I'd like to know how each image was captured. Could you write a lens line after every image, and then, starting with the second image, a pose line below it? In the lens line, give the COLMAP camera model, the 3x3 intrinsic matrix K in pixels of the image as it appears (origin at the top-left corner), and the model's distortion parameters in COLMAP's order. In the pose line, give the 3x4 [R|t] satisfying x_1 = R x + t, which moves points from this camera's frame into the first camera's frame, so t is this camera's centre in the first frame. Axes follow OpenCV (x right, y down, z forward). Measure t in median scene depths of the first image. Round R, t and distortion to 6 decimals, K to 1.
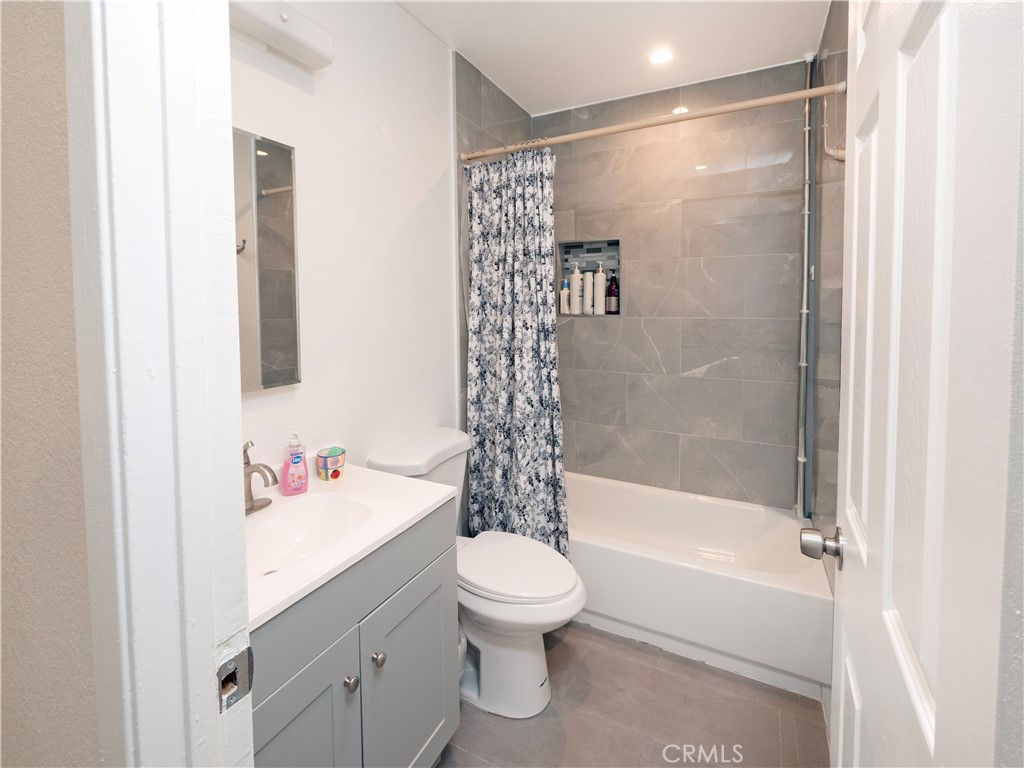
lens RADIAL K [[487.6, 0, 492.0], [0, 487.6, 306.5], [0, 0, 1]] dist [-0.008612, 0.001232]
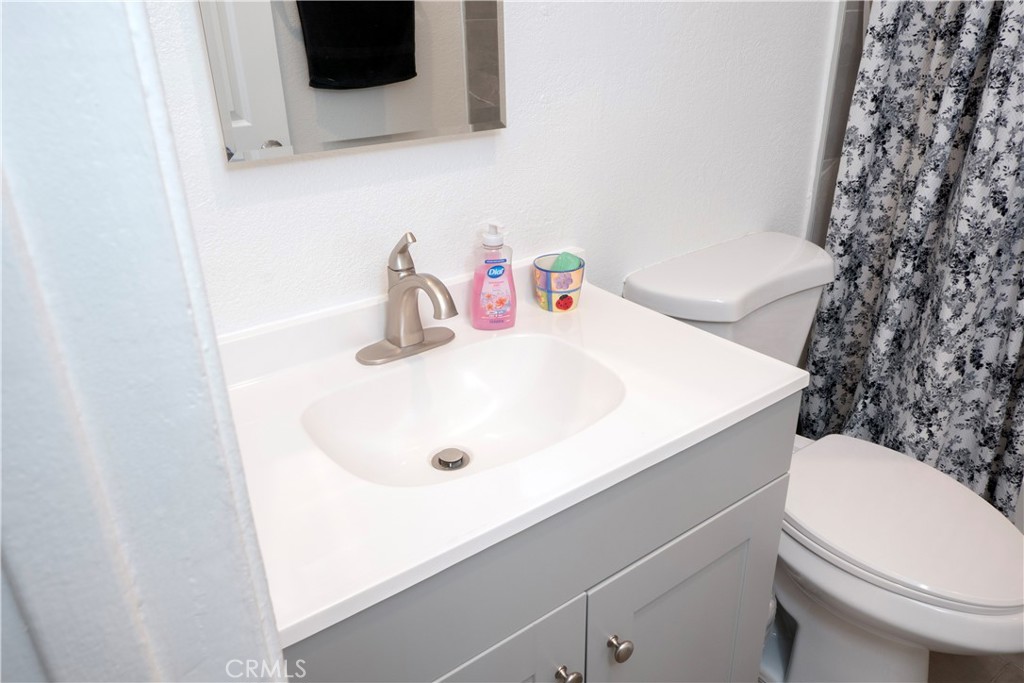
lens RADIAL K [[670.8, 0, 481.2], [0, 670.8, 281.3], [0, 0, 1]] dist [0.006069, -0.010825]
pose [[0.890031, 0.150757, -0.430253, -0.065863], [0.013075, 0.934914, 0.354633, 0.042576], [0.455713, -0.321260, 0.830131, 0.262378]]
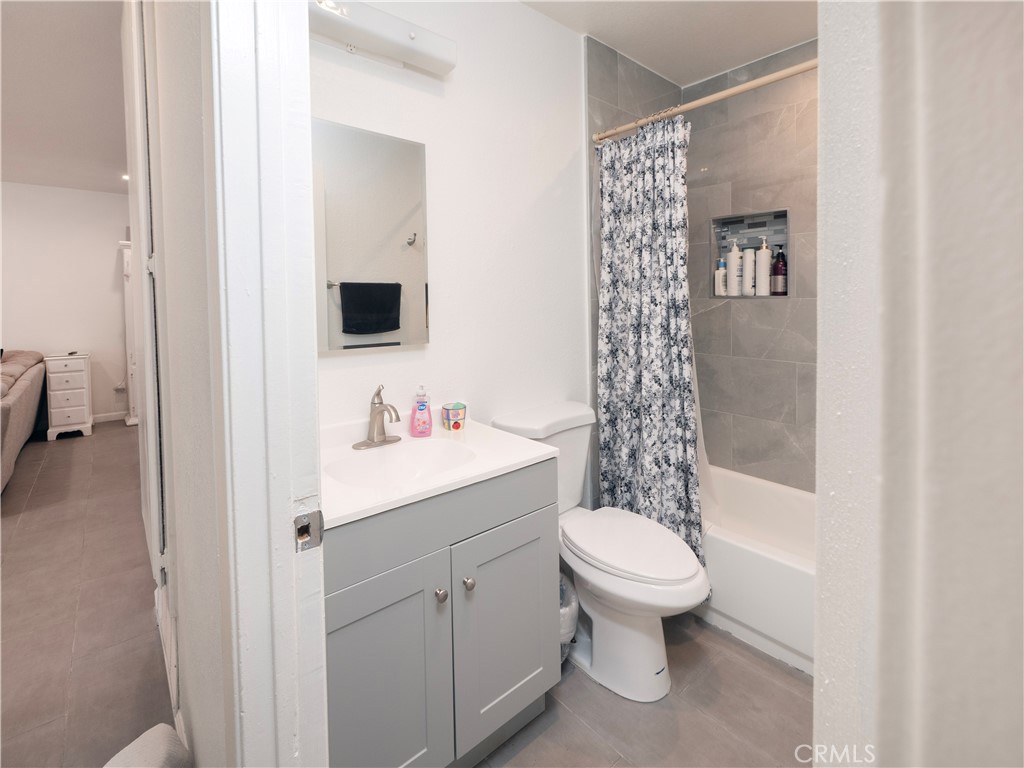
lens RADIAL K [[487.6, 0, 498.1], [0, 487.6, 304.2], [0, 0, 1]] dist [-0.008612, 0.001232]
pose [[0.918387, -0.002826, -0.395673, 0.167063], [-0.002595, 0.999910, -0.013166, 0.057778], [0.395675, 0.013118, 0.918297, -0.008518]]
